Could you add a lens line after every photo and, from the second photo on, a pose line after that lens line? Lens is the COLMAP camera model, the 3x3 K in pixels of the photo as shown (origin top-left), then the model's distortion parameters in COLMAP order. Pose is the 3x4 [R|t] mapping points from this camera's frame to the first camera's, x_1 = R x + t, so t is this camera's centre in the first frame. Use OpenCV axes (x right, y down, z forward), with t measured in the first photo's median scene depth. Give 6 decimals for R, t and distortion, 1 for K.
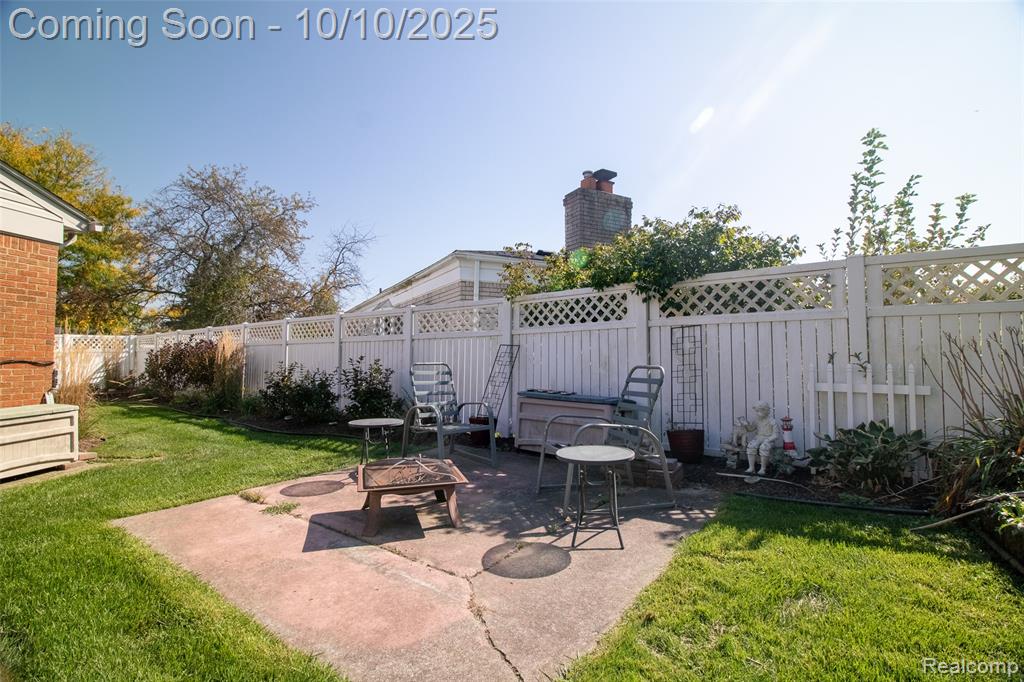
lens RADIAL K [[476.7, 0, 512.0], [0, 476.7, 341.0], [0, 0, 1]] dist [0.001255, -0.013357]
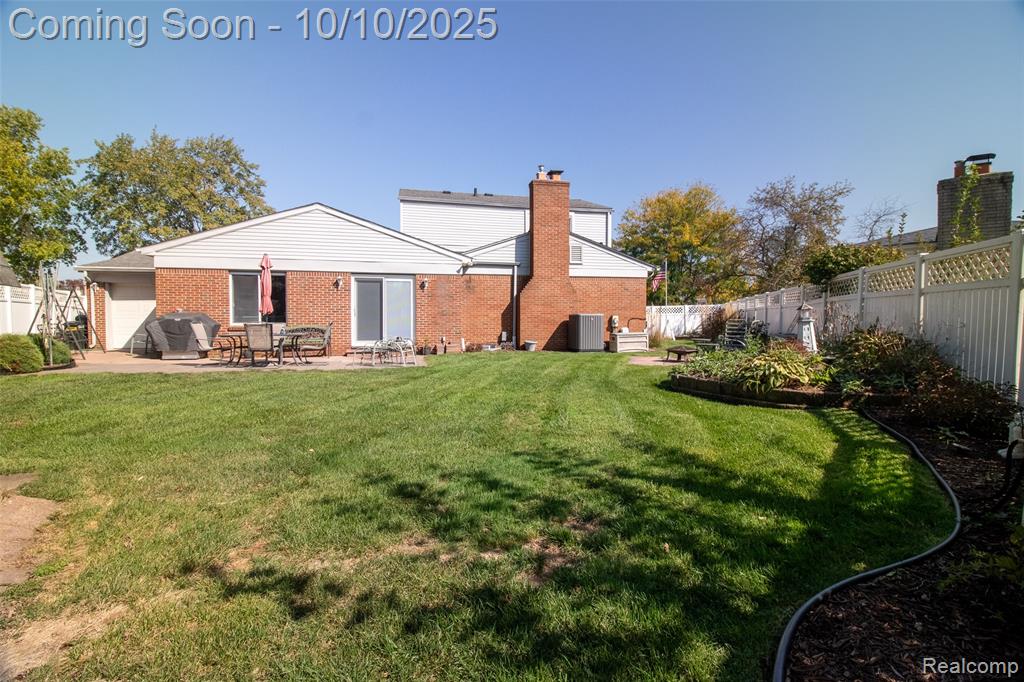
lens RADIAL K [[476.7, 0, 512.0], [0, 476.7, 341.0], [0, 0, 1]] dist [0.001255, -0.013357]
pose [[0.347561, 0.048046, -0.936426, 1.533951], [0.032042, 0.997494, 0.063072, -0.031533], [0.937110, -0.051927, 0.345150, -0.812691]]
